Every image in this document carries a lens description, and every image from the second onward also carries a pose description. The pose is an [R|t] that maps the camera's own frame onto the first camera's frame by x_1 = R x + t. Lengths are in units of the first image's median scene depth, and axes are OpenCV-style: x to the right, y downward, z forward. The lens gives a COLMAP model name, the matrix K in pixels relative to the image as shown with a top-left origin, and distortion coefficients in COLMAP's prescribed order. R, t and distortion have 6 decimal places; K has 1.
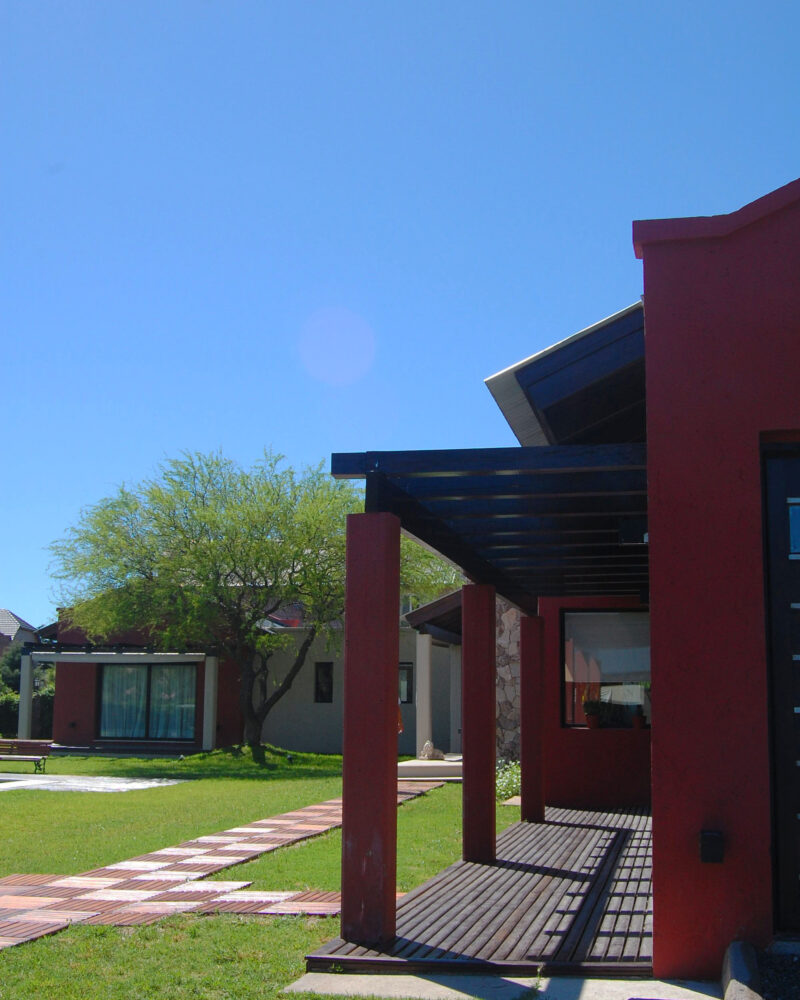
lens RADIAL K [[1316.9, 0, 398.0], [0, 1316.9, 478.2], [0, 0, 1]] dist [-0.087448, 0.115834]
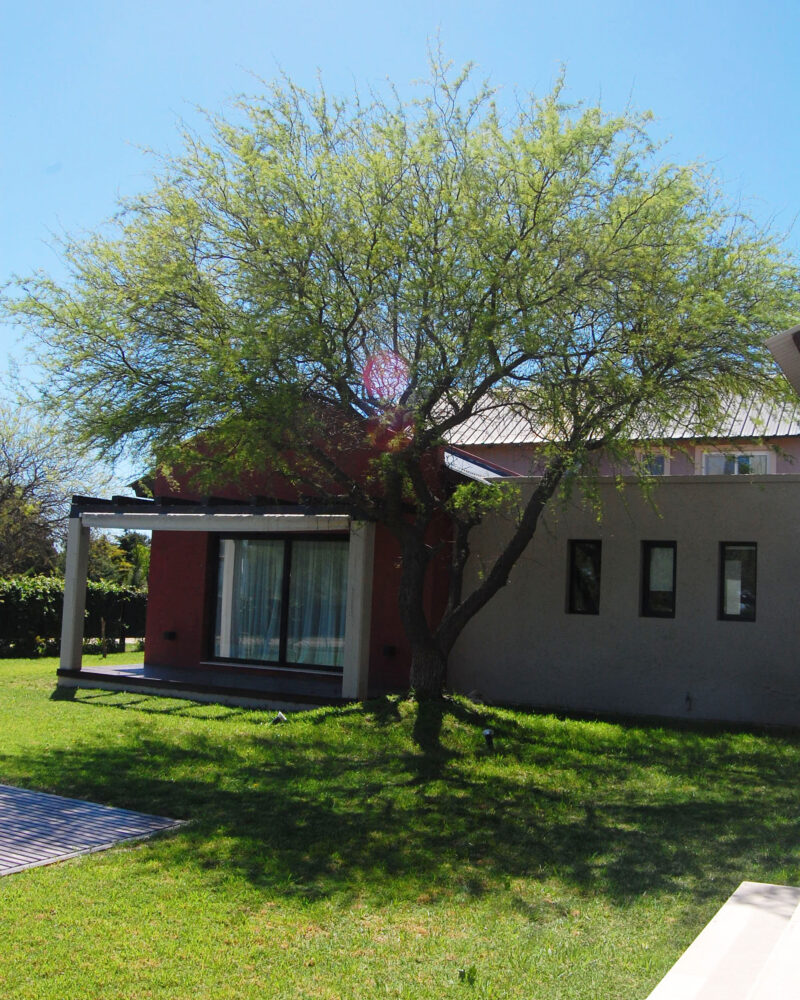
lens RADIAL K [[1098.4, 0, 400.0], [0, 1098.4, 500.0], [0, 0, 1]] dist [-0.005741, -0.005136]
pose [[0.964261, 0.011302, -0.264711, -0.011257], [0.009904, 0.996854, 0.078640, 0.097249], [0.264767, -0.078451, 0.961116, 0.608278]]
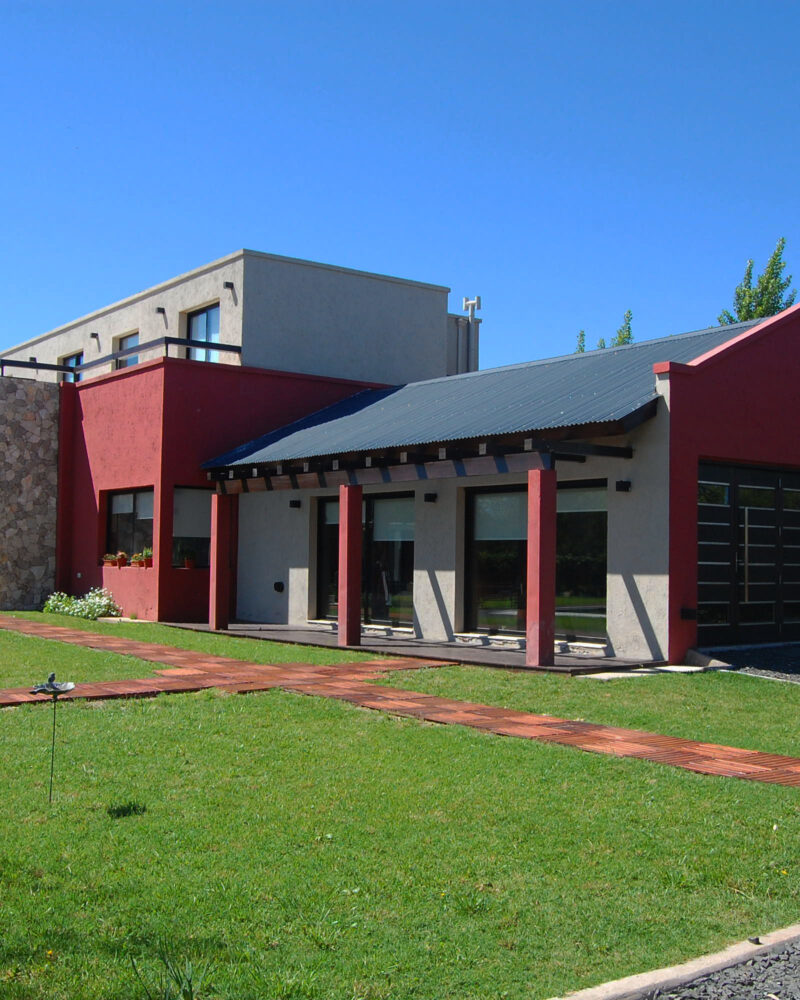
lens RADIAL K [[1220.0, 0, 400.0], [0, 1220.0, 500.0], [0, 0, 1]] dist [-0.017568, -0.004986]
pose [[0.673837, 0.038572, 0.737872, -0.399173], [-0.137683, 0.987700, 0.074103, -0.009454], [-0.725939, -0.151526, 0.670860, -0.037133]]
